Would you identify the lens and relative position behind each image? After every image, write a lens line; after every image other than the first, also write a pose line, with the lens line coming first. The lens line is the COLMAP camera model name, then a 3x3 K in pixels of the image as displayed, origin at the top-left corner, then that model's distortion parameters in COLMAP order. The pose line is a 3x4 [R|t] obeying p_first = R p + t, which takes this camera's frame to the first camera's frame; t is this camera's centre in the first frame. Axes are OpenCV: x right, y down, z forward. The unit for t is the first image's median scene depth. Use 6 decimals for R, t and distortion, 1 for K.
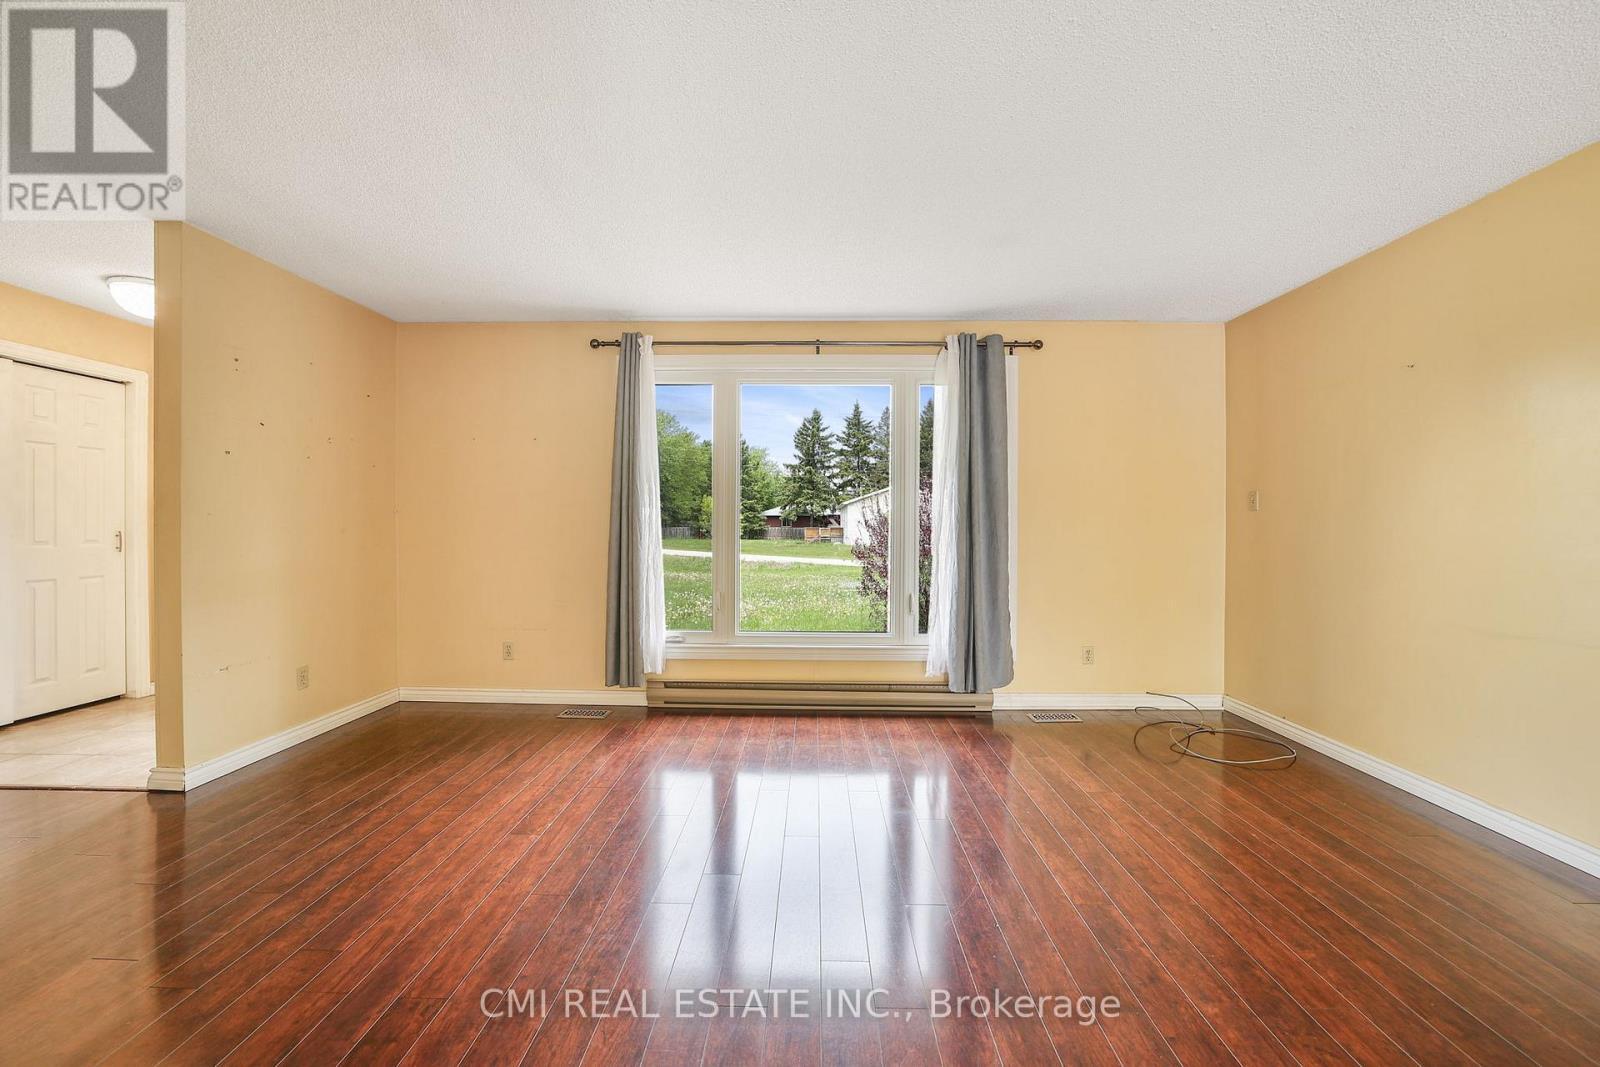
lens RADIAL K [[625.3, 0, 802.9], [0, 625.3, 530.3], [0, 0, 1]] dist [-0.029943, -0.000014]
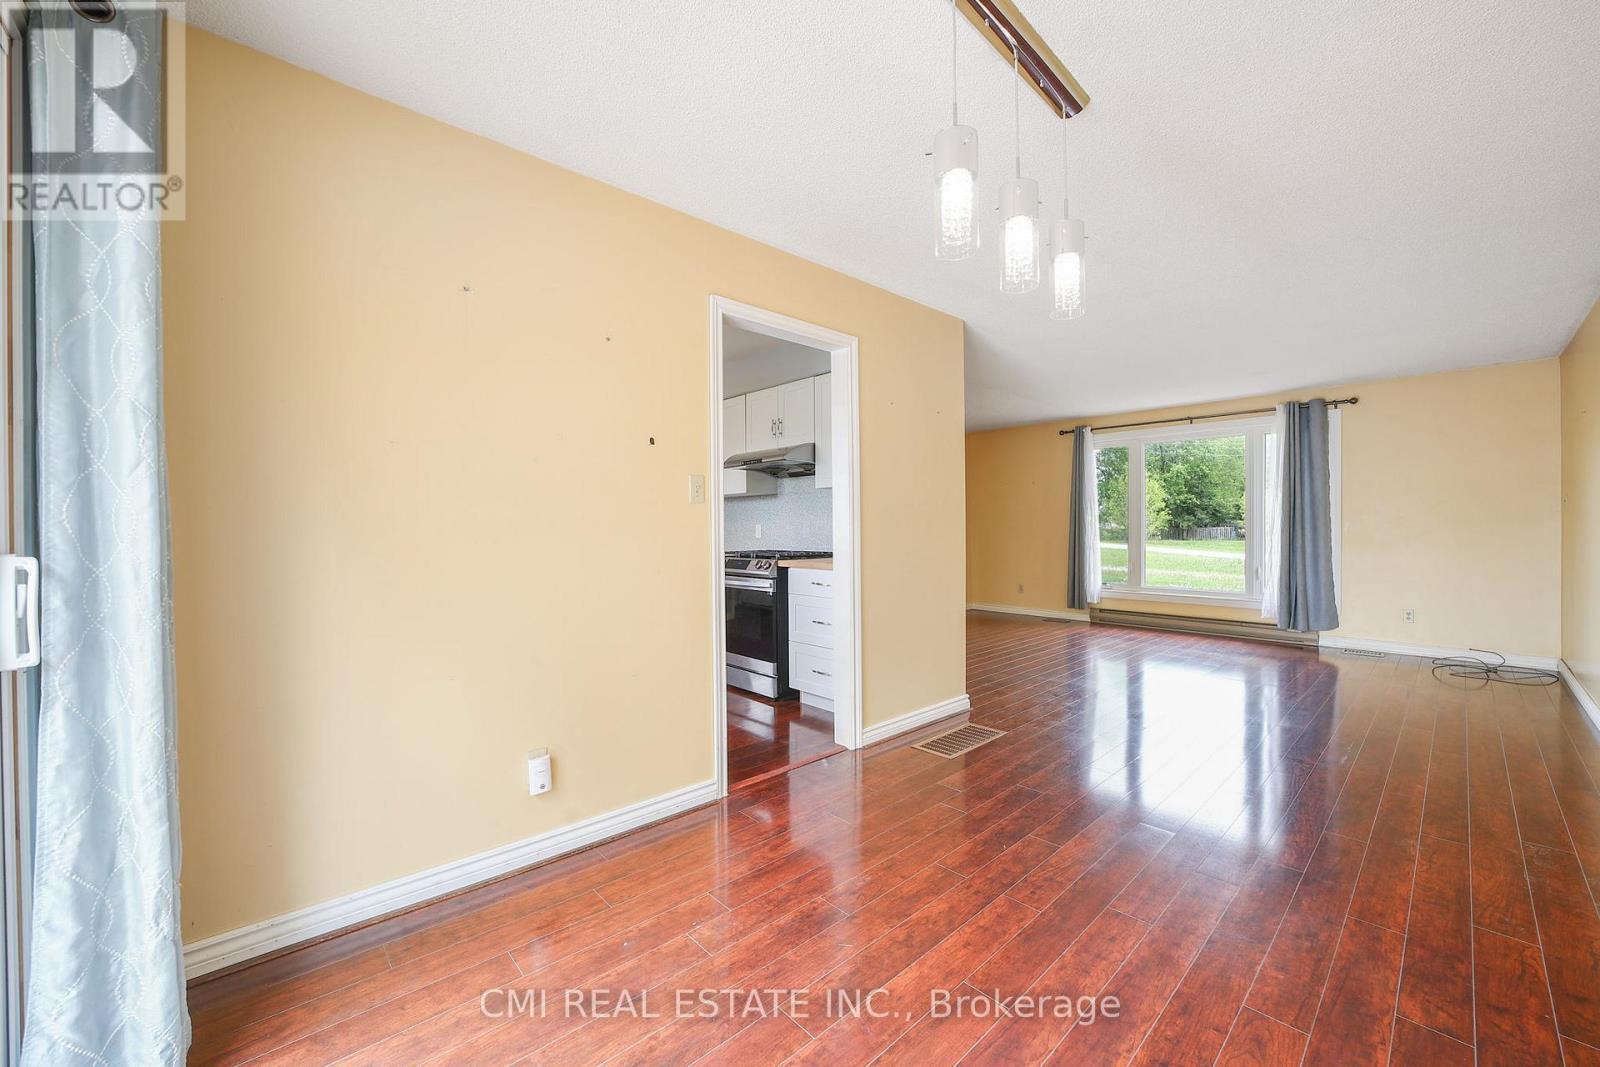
lens RADIAL K [[625.3, 0, 802.9], [0, 625.3, 530.3], [0, 0, 1]] dist [-0.029943, -0.000014]
pose [[0.693437, -0.002998, -0.720511, 0.509464], [0.002273, 0.999995, -0.001973, 0.008998], [0.720513, -0.000269, 0.693441, -0.942502]]
